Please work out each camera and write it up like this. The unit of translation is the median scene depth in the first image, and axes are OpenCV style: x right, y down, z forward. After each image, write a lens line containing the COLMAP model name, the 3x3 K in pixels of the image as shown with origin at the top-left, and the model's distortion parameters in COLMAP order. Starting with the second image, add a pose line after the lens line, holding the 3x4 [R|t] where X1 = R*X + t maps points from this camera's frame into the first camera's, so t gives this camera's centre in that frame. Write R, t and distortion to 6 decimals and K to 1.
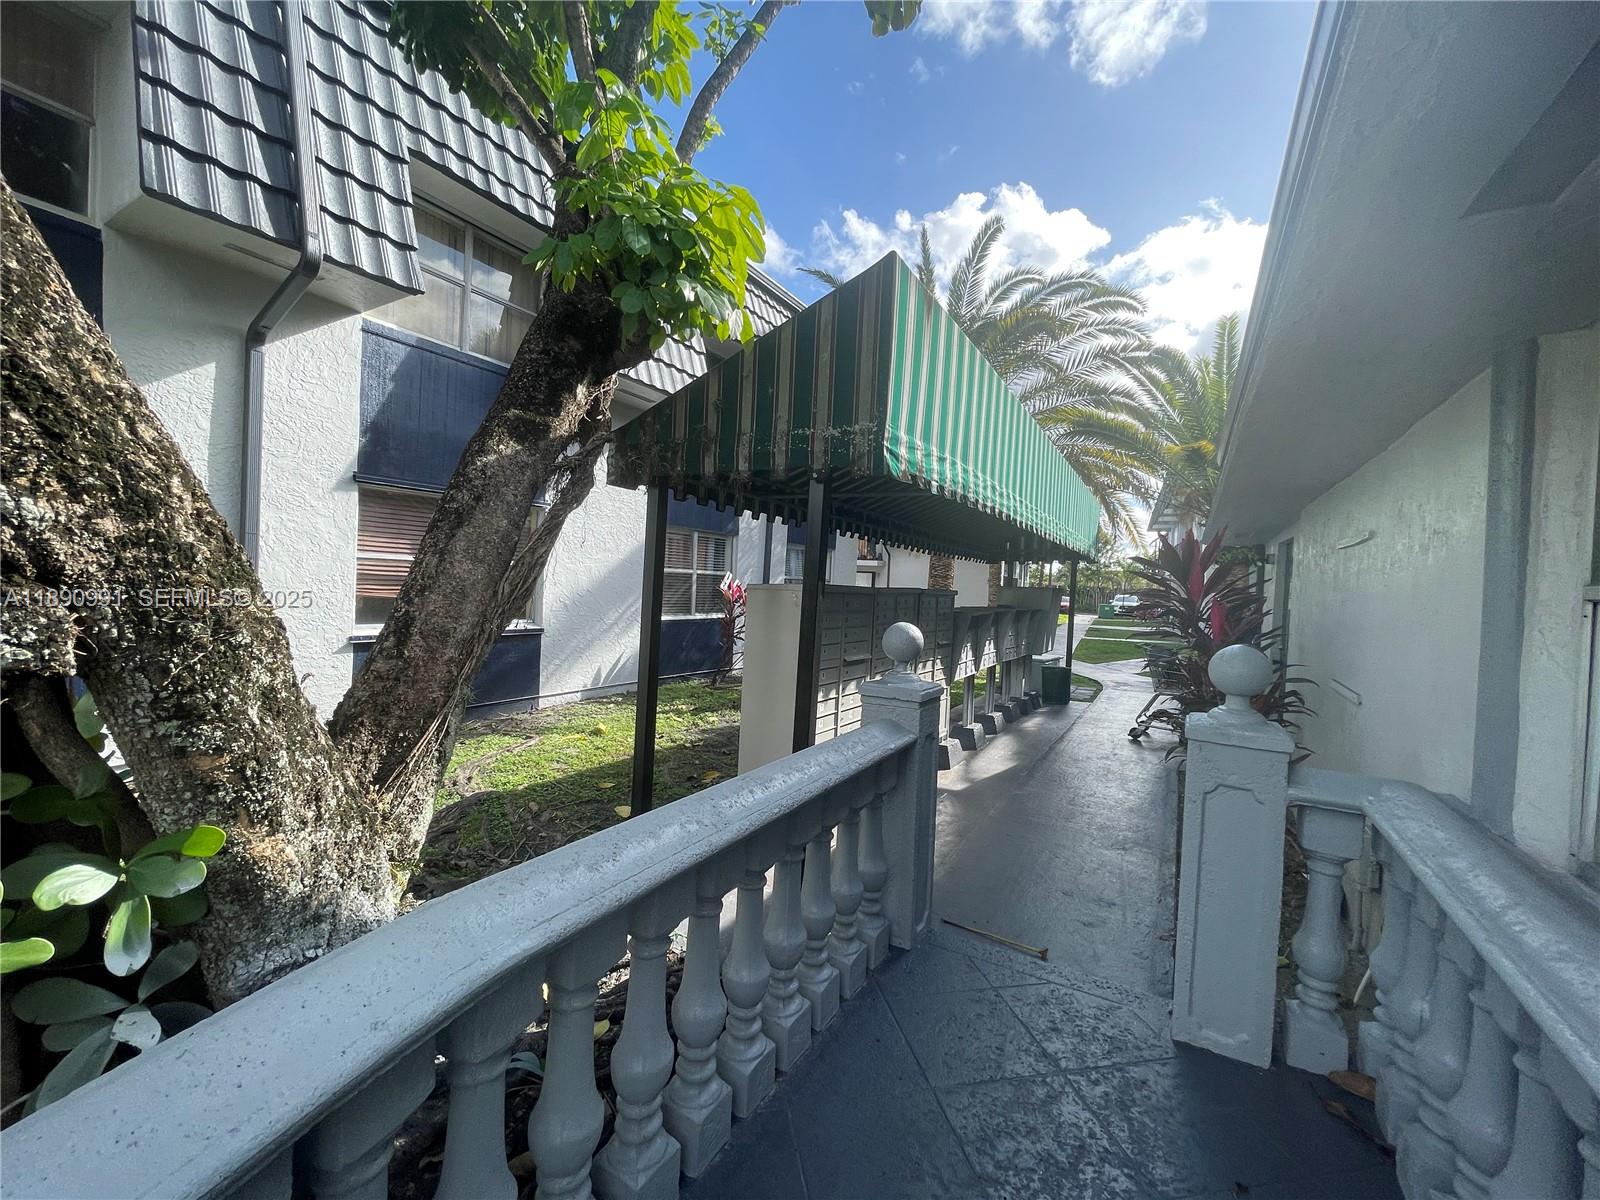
lens RADIAL K [[635.9, 0, 792.7], [0, 635.9, 589.4], [0, 0, 1]] dist [-0.004875, 0.000701]
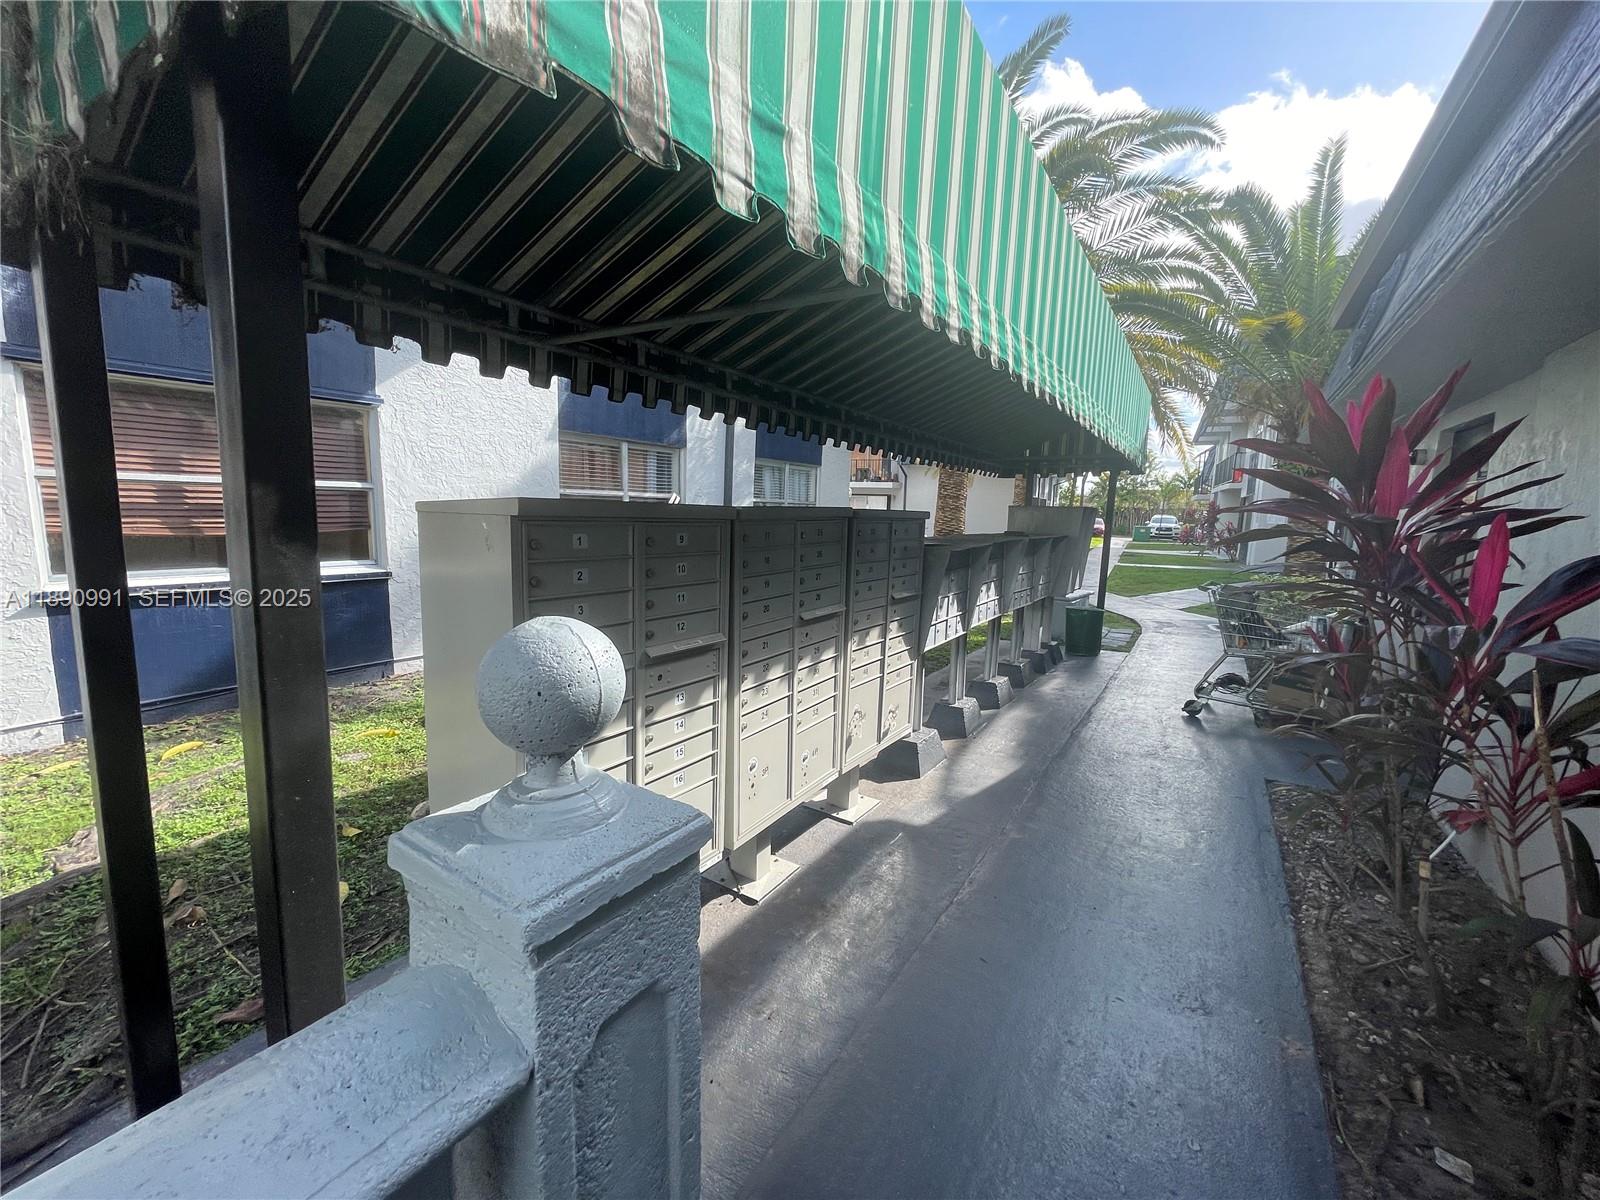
lens RADIAL K [[635.9, 0, 791.7], [0, 635.9, 595.0], [0, 0, 1]] dist [-0.004875, 0.000701]
pose [[0.999054, -0.010048, -0.042305, 0.102495], [0.015235, 0.992149, 0.124127, 0.002504], [0.040725, -0.124654, 0.991364, 0.249265]]
